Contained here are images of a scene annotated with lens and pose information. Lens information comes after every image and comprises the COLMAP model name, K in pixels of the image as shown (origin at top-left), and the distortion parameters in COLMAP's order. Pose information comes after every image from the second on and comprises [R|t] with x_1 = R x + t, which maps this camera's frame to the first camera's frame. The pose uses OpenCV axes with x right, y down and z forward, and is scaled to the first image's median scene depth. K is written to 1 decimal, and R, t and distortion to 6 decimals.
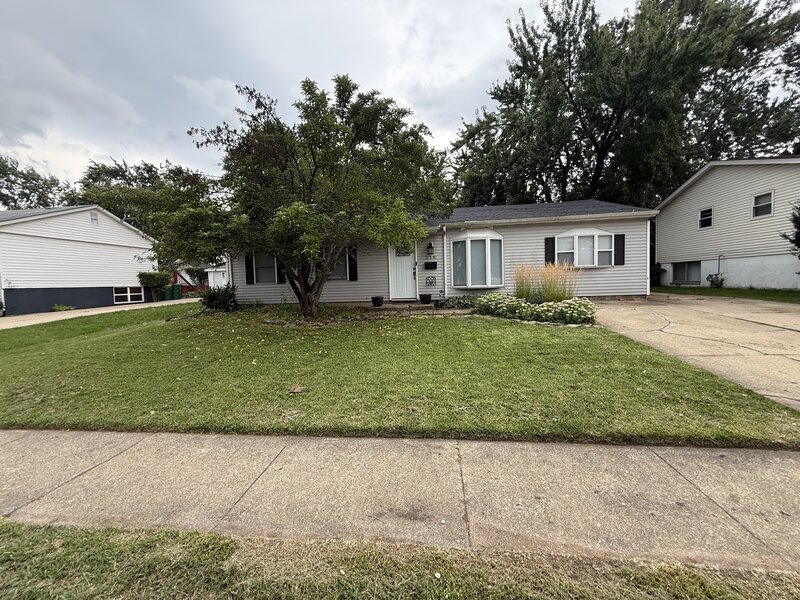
lens RADIAL K [[324.7, 0, 395.9], [0, 324.7, 298.4], [0, 0, 1]] dist [-0.001412, 0.000672]
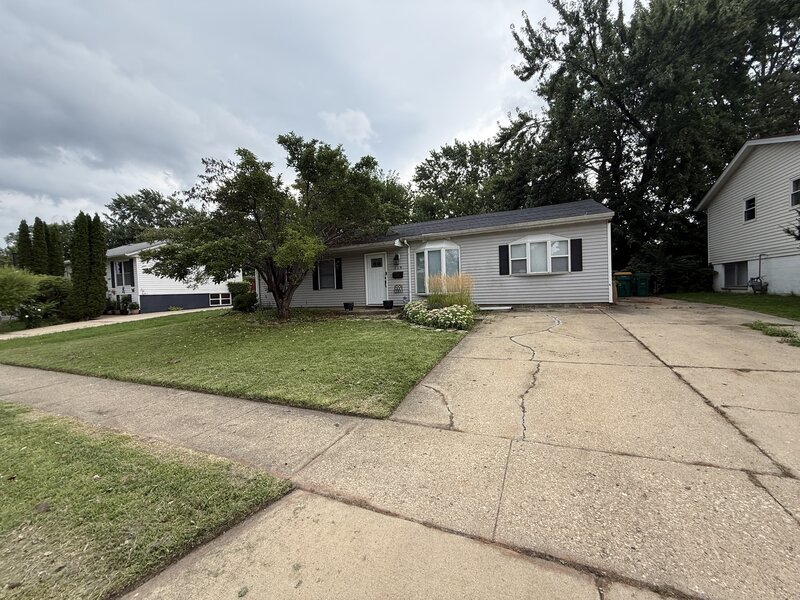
lens RADIAL K [[324.7, 0, 396.2], [0, 324.7, 299.7], [0, 0, 1]] dist [-0.001412, 0.000672]
pose [[0.950628, 0.004265, -0.310304, 0.454154], [-0.007262, 0.999937, -0.008504, -0.006349], [0.310248, 0.010338, 0.950599, -0.068045]]
